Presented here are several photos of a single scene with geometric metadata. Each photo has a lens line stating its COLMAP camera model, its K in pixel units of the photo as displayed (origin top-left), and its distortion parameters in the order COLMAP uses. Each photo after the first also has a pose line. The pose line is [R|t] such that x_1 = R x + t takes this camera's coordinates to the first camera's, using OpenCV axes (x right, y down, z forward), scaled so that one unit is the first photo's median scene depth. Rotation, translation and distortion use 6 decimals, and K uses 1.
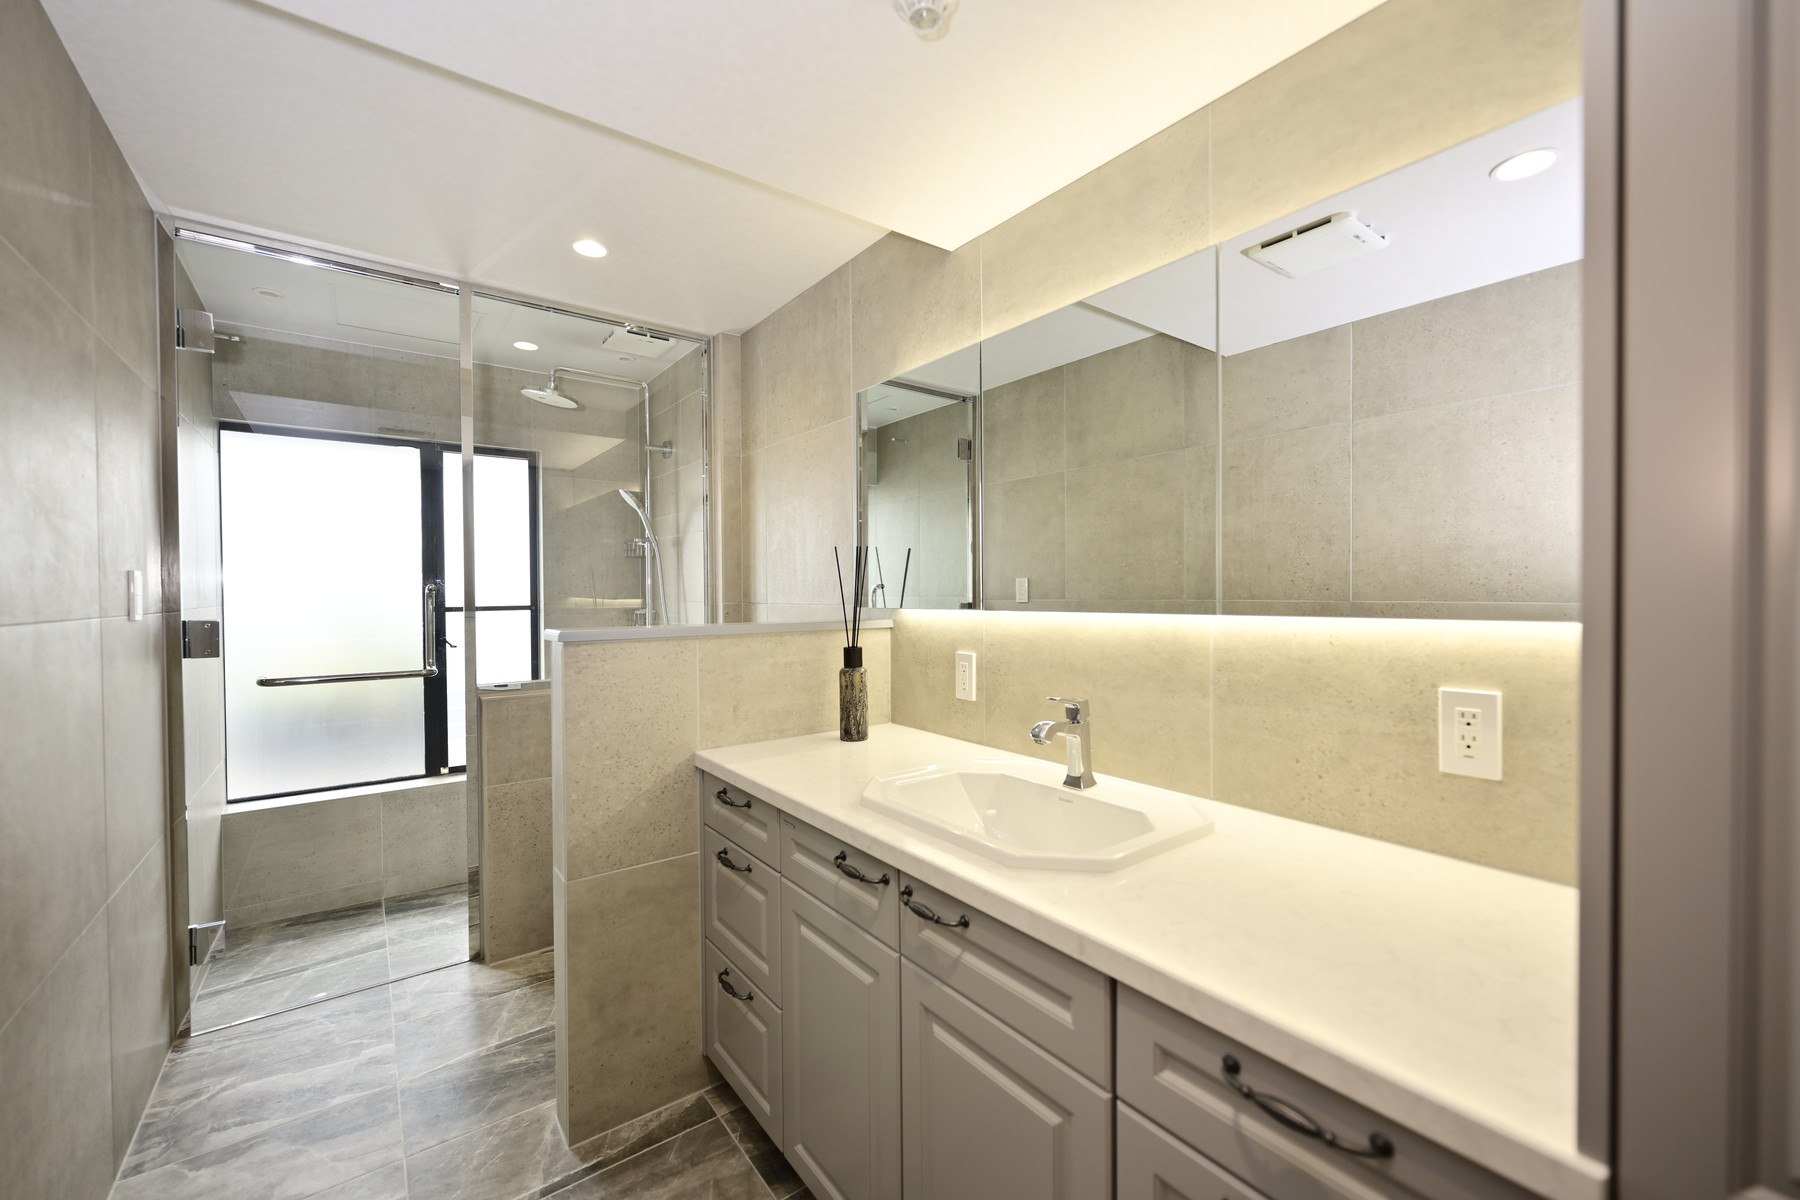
lens RADIAL K [[710.6, 0, 900.0], [0, 710.6, 600.0], [0, 0, 1]] dist [0.001121, -0.000351]
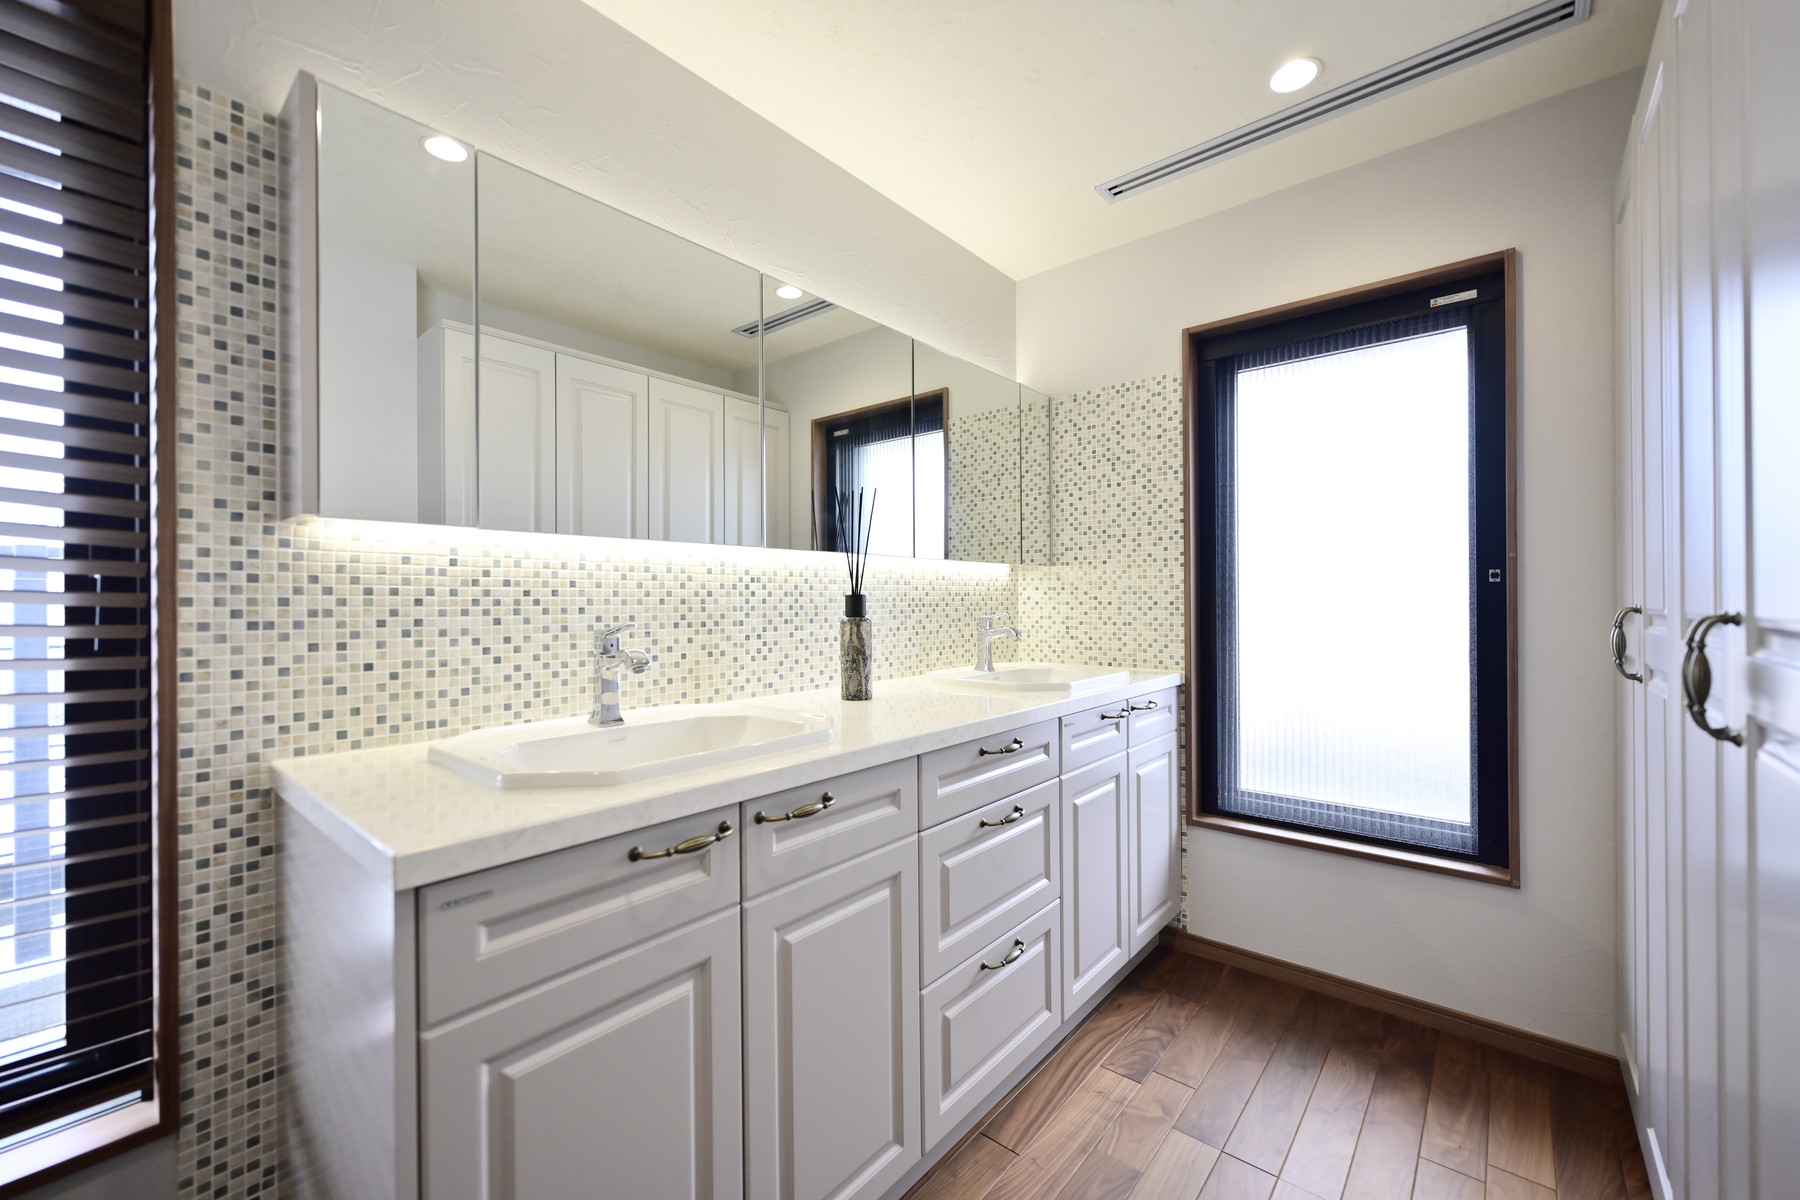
lens RADIAL K [[710.6, 0, 900.0], [0, 710.6, 600.0], [0, 0, 1]] dist [0.001121, -0.000351]
pose [[-0.210106, 0.008739, 0.977640, -1.204573], [0.021918, 0.999751, -0.004226, 0.193228], [-0.977433, 0.020540, -0.210245, 1.344187]]
